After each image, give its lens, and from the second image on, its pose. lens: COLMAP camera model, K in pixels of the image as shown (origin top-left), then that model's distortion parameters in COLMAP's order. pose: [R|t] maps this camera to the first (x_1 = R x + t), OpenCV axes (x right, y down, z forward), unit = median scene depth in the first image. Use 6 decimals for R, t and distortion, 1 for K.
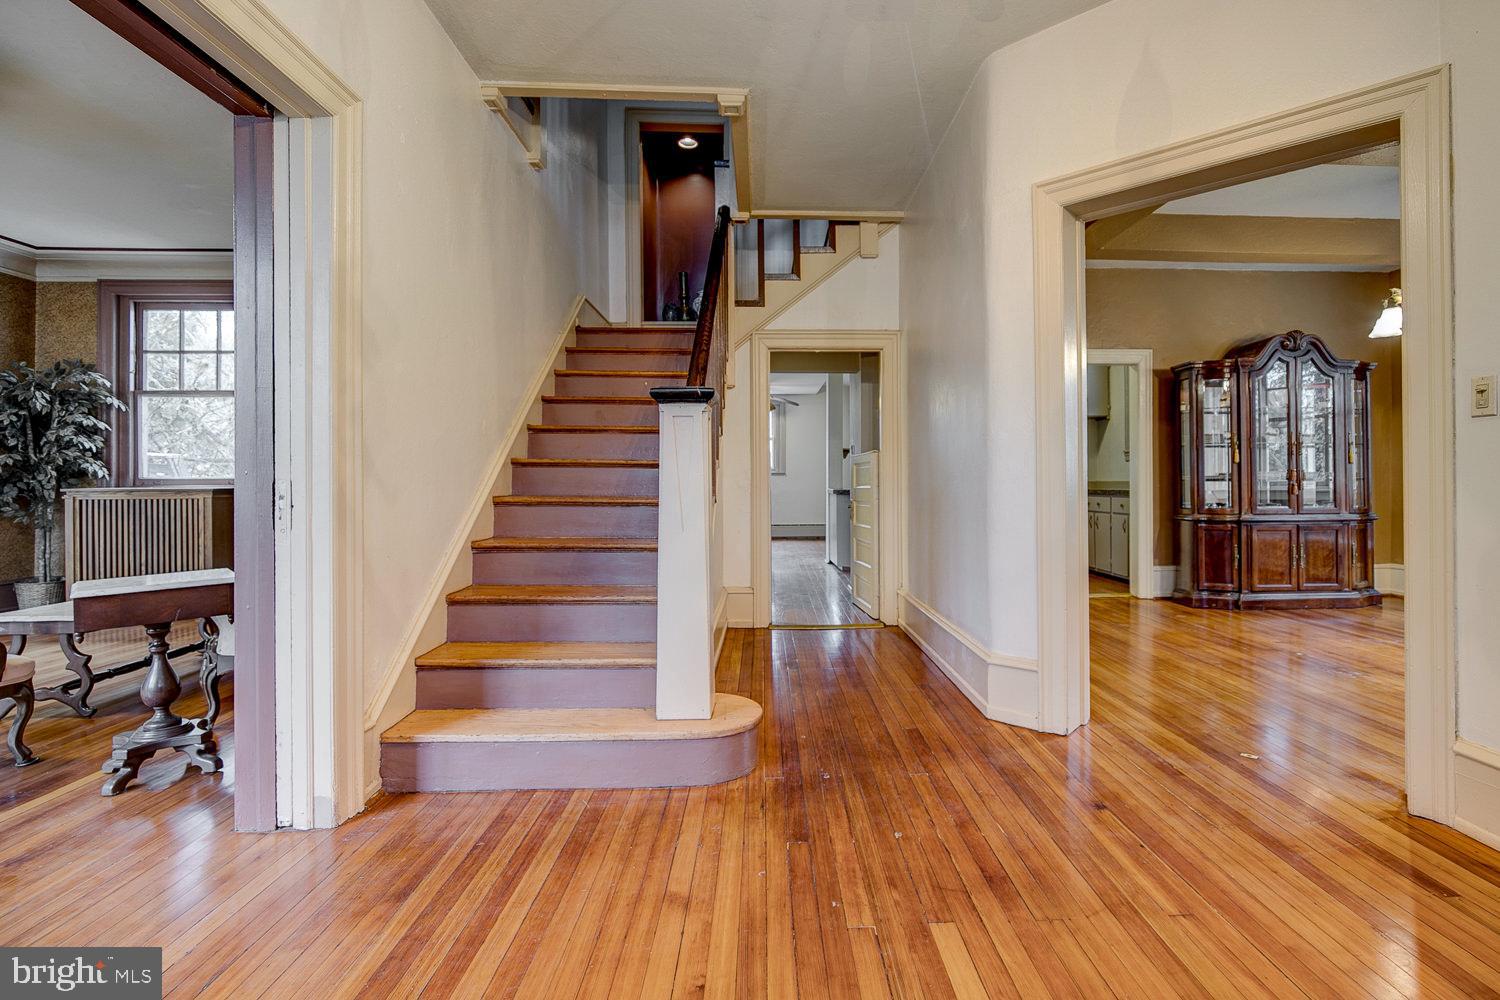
lens RADIAL K [[726.7, 0, 792.4], [0, 726.7, 479.2], [0, 0, 1]] dist [-0.010766, 0.002076]
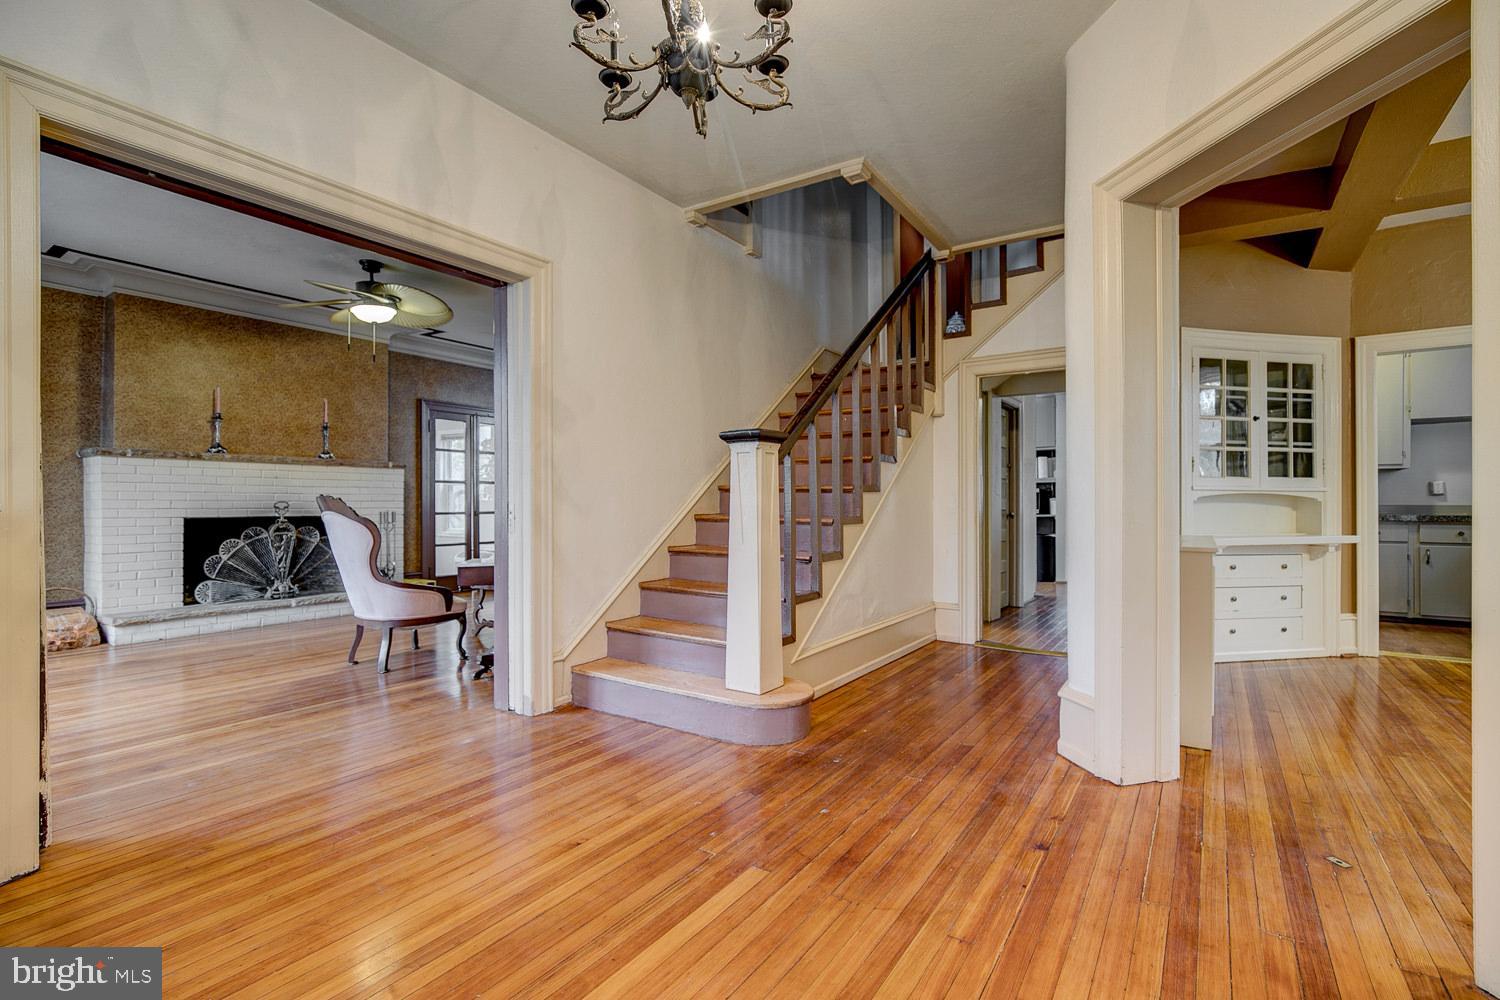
lens RADIAL K [[689.6, 0, 756.6], [0, 689.6, 502.7], [0, 0, 1]] dist [-0.012386, 0.003555]
pose [[0.805943, 0.002883, -0.591986, 0.375675], [-0.000956, 0.999993, 0.003570, -0.001762], [0.591992, -0.002311, 0.805940, 0.029859]]
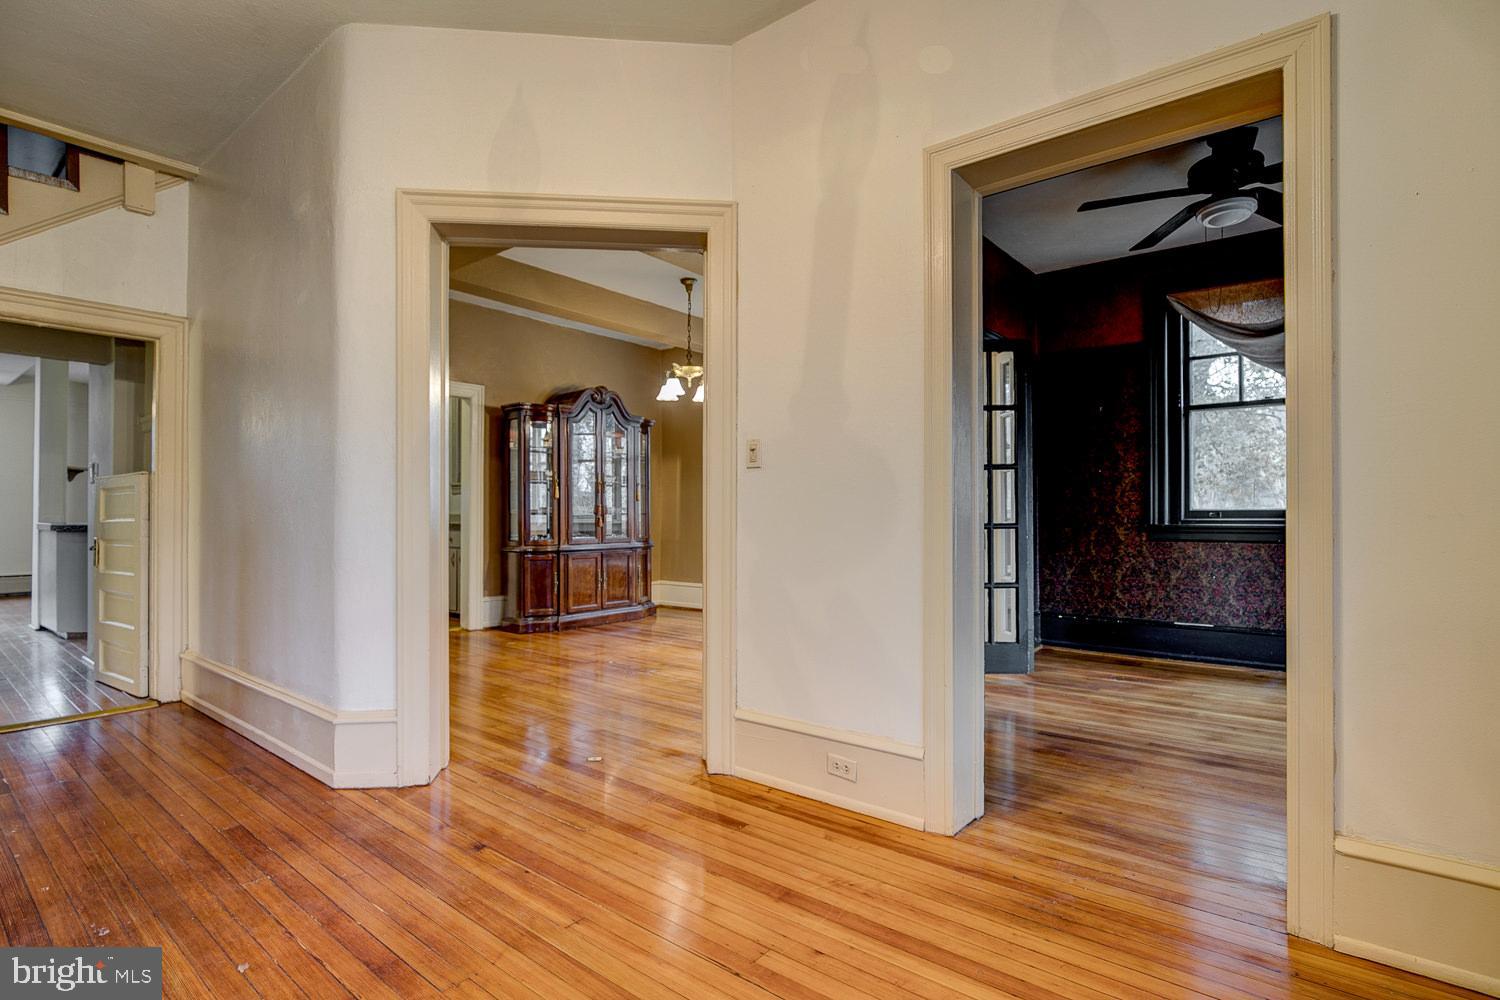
lens RADIAL K [[737.5, 0, 751.3], [0, 737.5, 511.3], [0, 0, 1]] dist [-0.009919, 0.002283]
pose [[0.664018, 0.007684, 0.747677, -0.044548], [-0.006543, 0.999969, -0.004466, 0.000284], [-0.747688, -0.001926, 0.664048, 0.037733]]
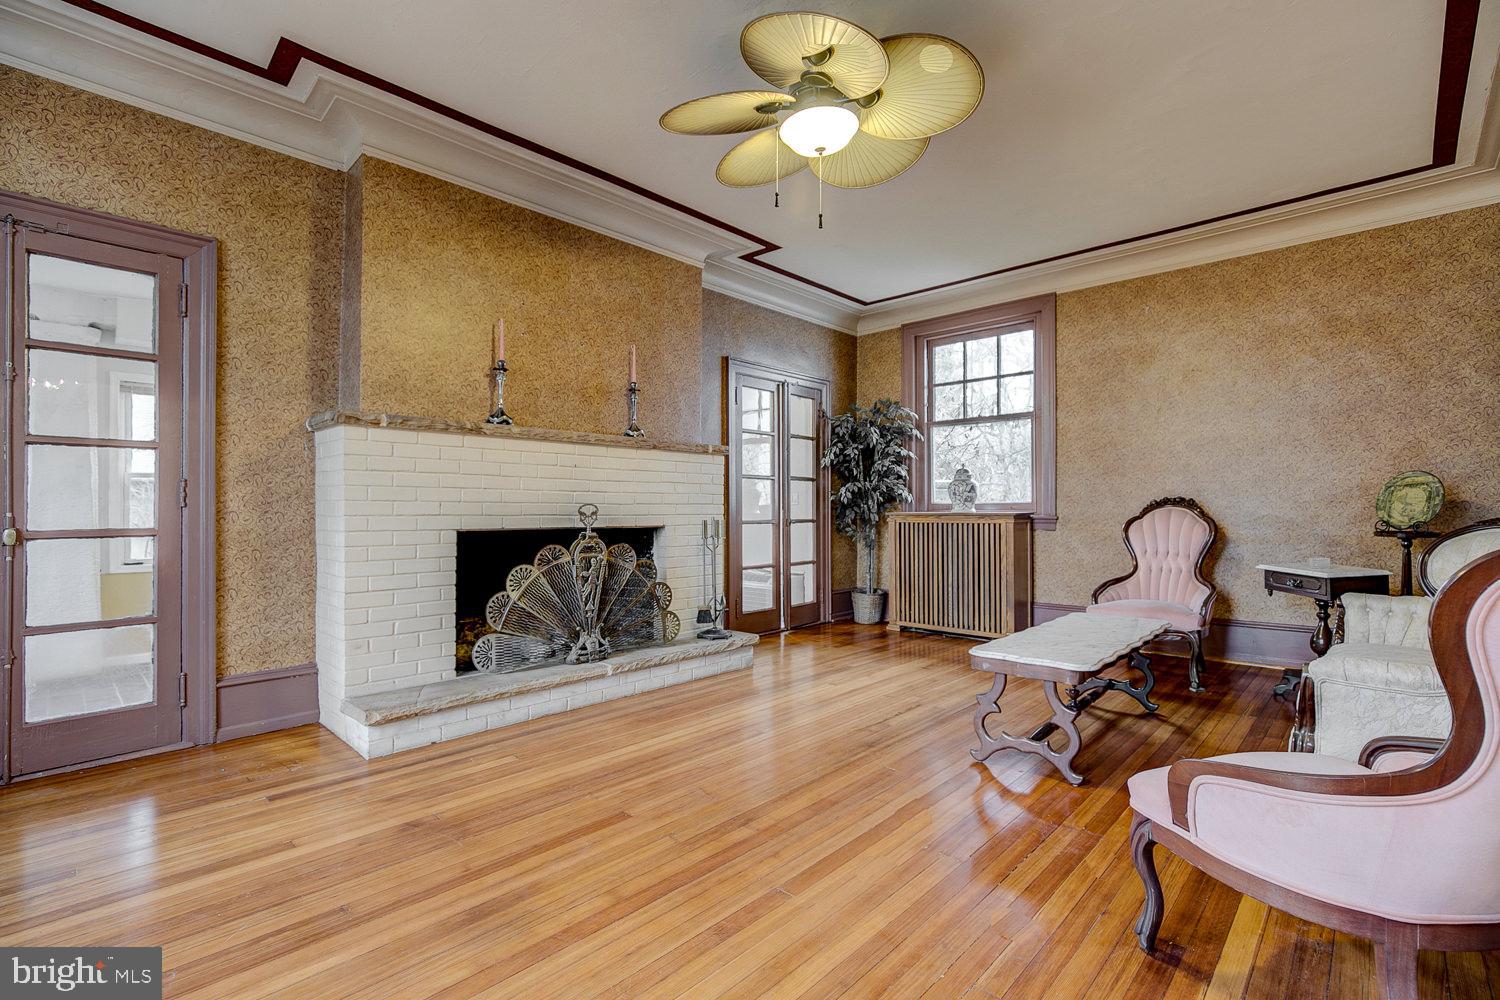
lens RADIAL K [[689.6, 0, 748.0], [0, 689.6, 504.3], [0, 0, 1]] dist [-0.012386, 0.003555]
pose [[0.686808, -0.002581, -0.726835, -0.507125], [0.000056, 0.999994, -0.003498, 0.005807], [0.726839, 0.002362, 0.686803, 0.138580]]
